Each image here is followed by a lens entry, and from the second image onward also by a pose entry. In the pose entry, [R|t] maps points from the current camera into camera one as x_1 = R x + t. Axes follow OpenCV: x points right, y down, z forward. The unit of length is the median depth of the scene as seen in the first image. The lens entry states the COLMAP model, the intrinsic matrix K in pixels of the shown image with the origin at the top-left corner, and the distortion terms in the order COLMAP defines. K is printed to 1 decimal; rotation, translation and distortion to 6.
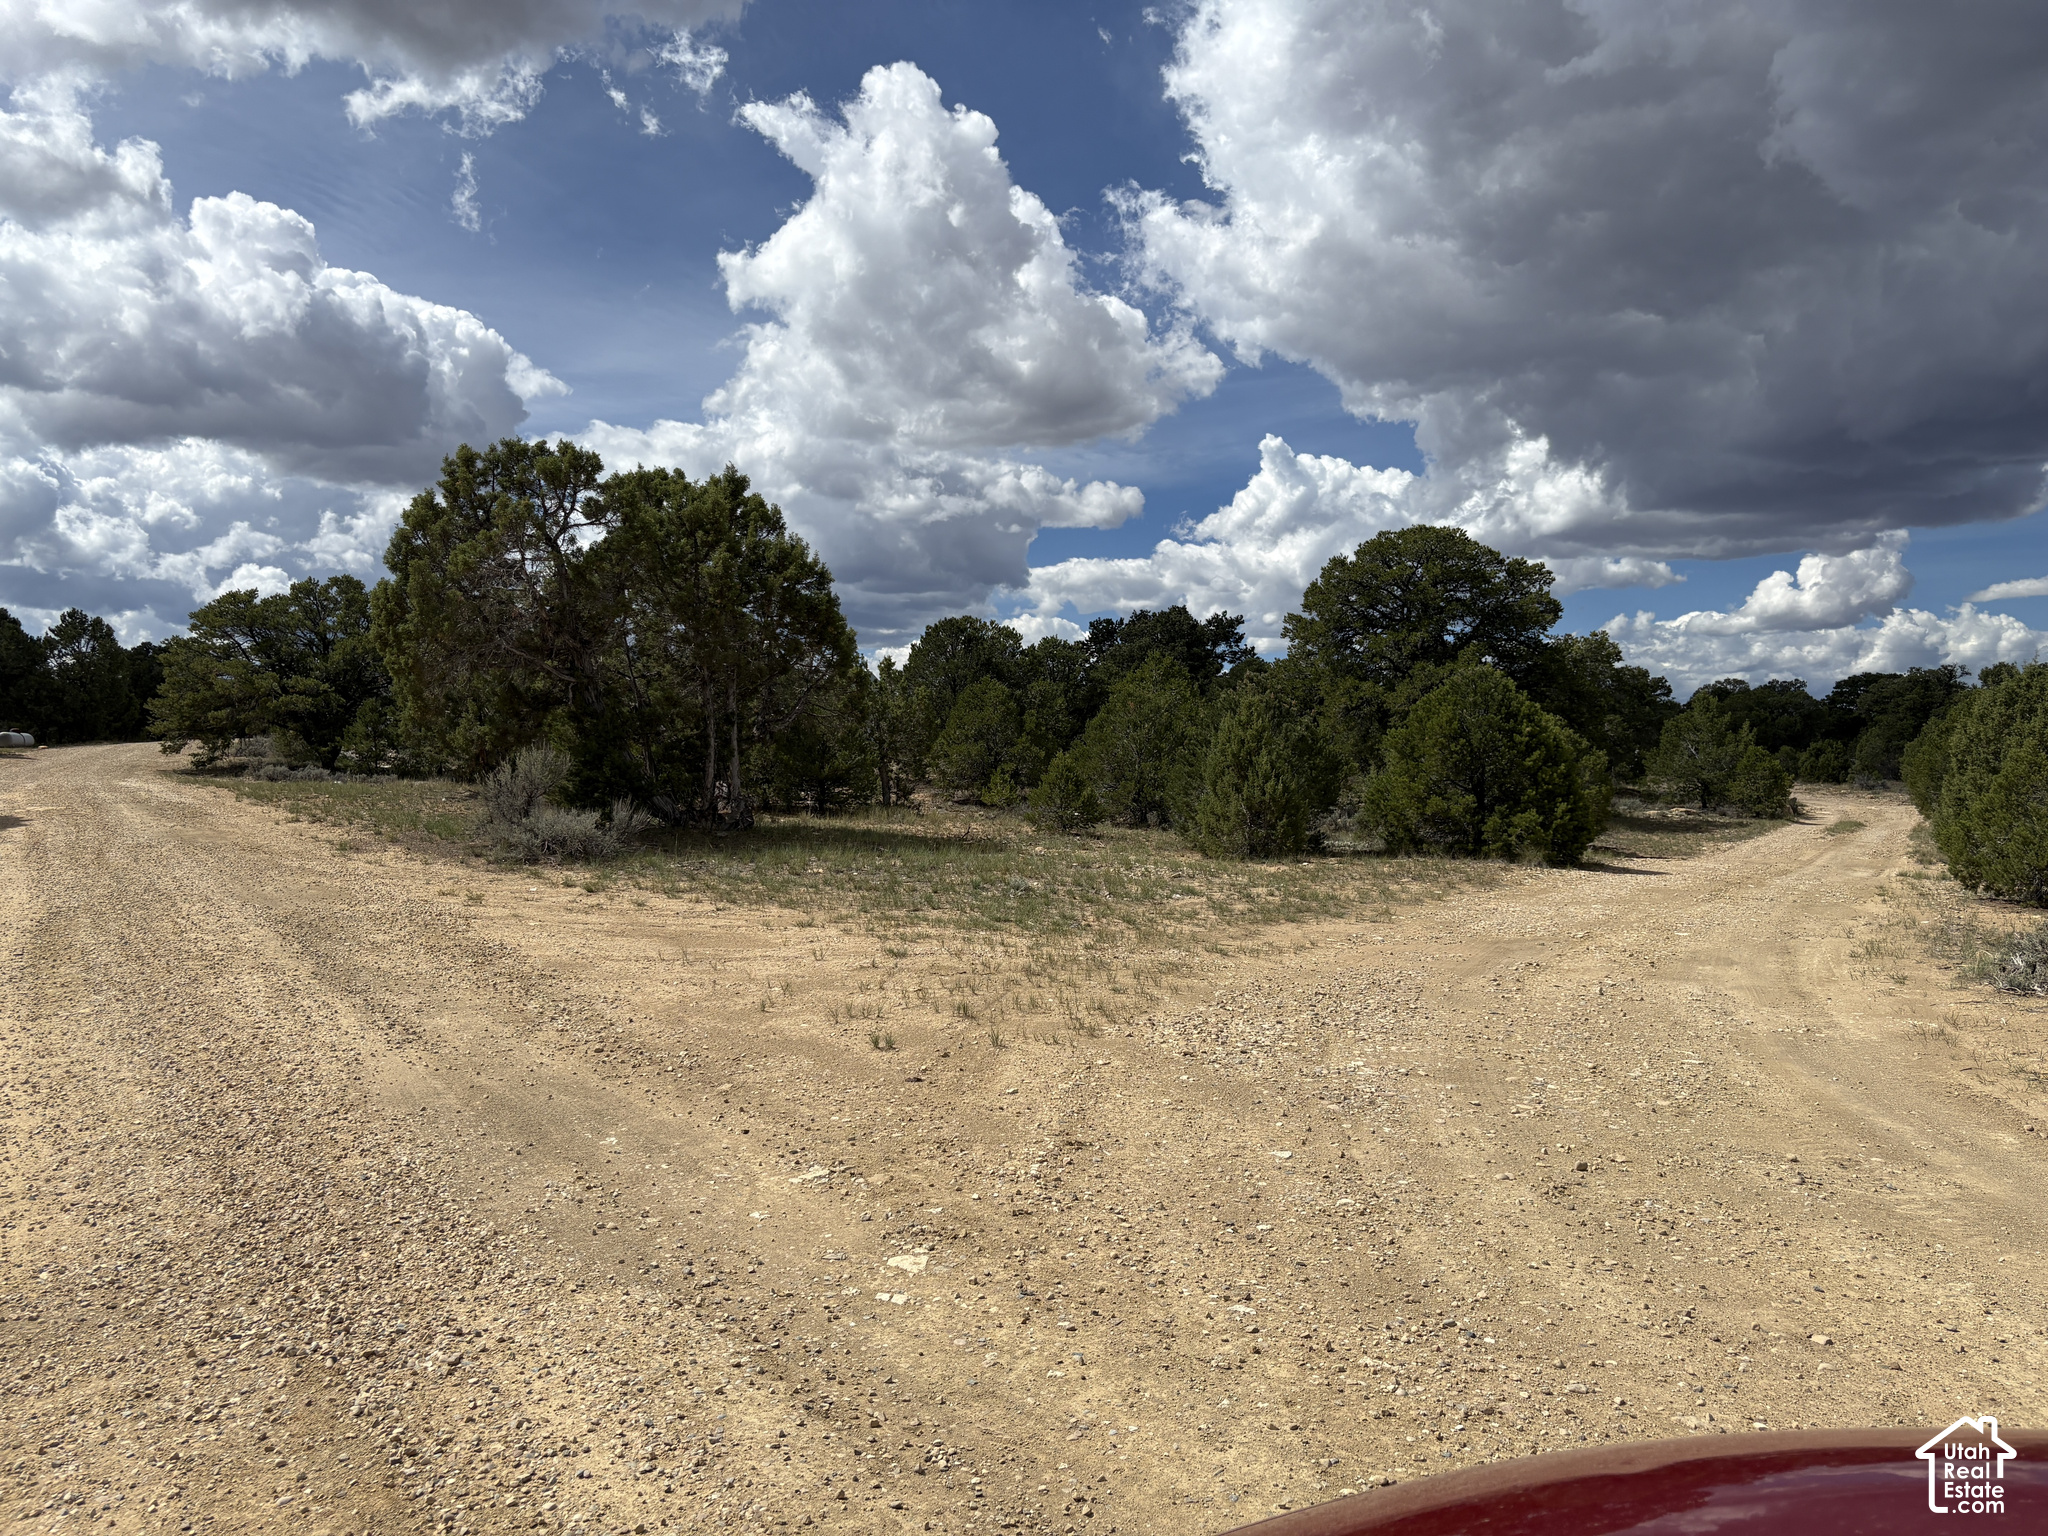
lens RADIAL K [[1543.3, 0, 1006.4], [0, 1543.3, 776.5], [0, 0, 1]] dist [0.040539, -0.048567]
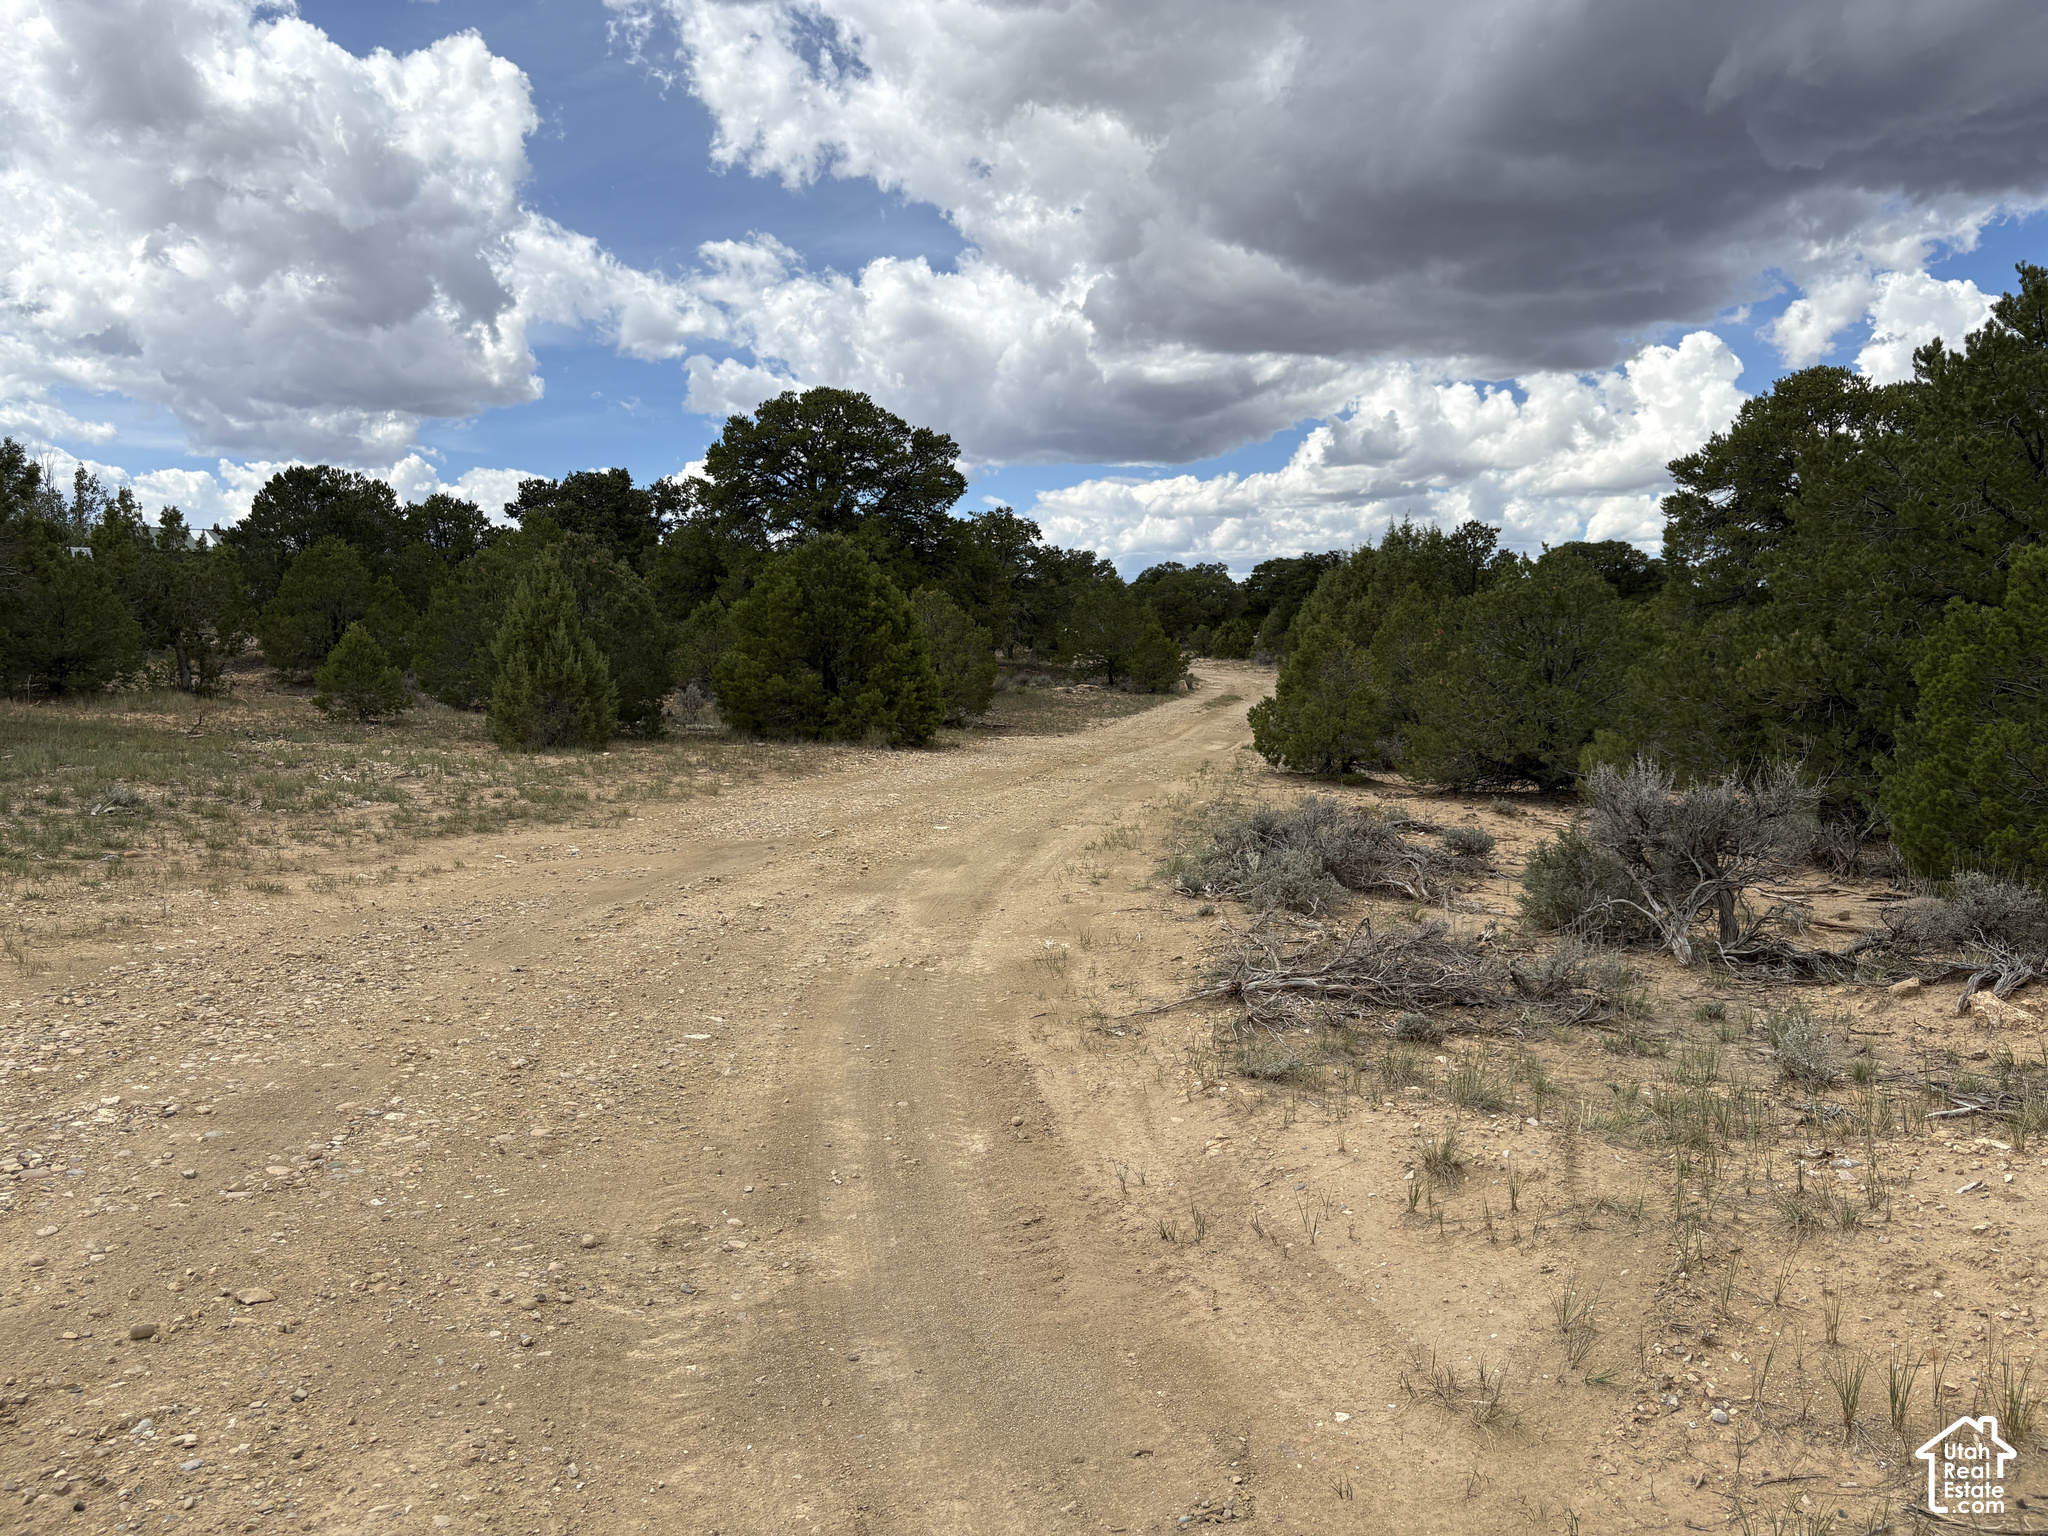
lens RADIAL K [[1543.3, 0, 1024.9], [0, 1543.3, 765.1], [0, 0, 1]] dist [0.040539, -0.048567]
pose [[0.945474, -0.024920, 0.324742, 0.085382], [0.001458, 0.997382, 0.072294, 0.000011], [-0.325694, -0.067879, 0.943036, 0.062209]]
